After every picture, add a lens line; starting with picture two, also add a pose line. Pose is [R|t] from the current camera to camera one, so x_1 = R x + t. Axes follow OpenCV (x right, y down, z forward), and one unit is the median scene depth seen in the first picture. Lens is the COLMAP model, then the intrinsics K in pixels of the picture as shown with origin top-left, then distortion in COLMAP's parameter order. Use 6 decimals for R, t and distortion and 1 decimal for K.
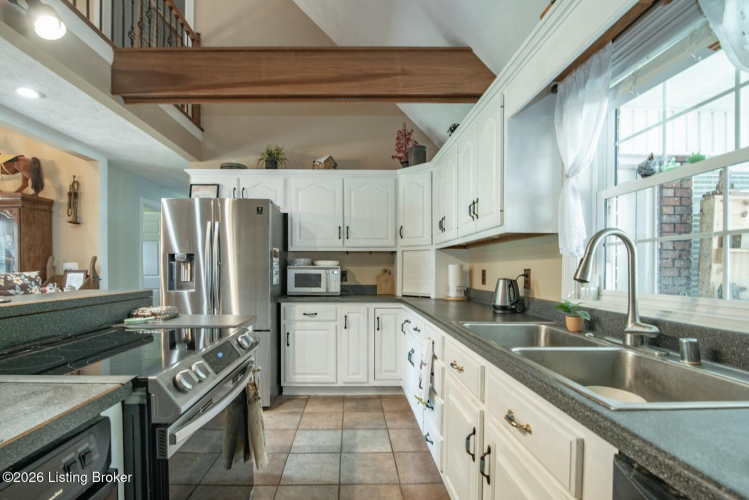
lens RADIAL K [[354.4, 0, 356.0], [0, 354.4, 270.9], [0, 0, 1]] dist [-0.017044, -0.000028]
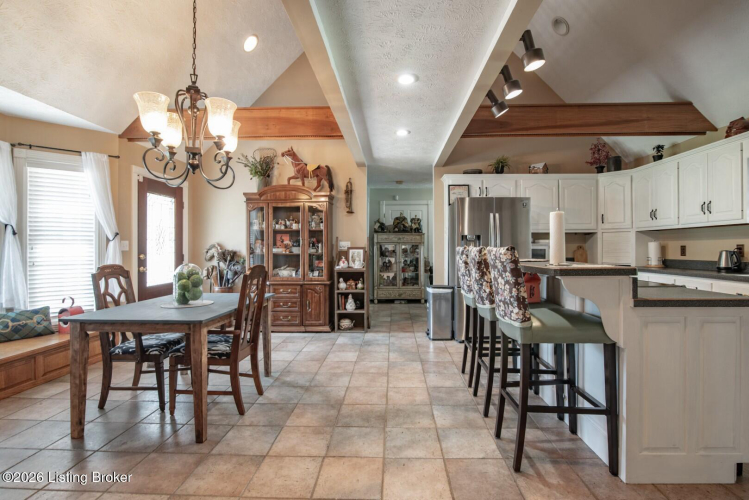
lens RADIAL K [[354.4, 0, 381.3], [0, 354.4, 245.7], [0, 0, 1]] dist [-0.017044, -0.000028]
pose [[0.999045, -0.002831, -0.043609, -0.761265], [0.002350, 0.999936, -0.011068, 0.009522], [0.043637, 0.010955, 0.998987, -0.460515]]
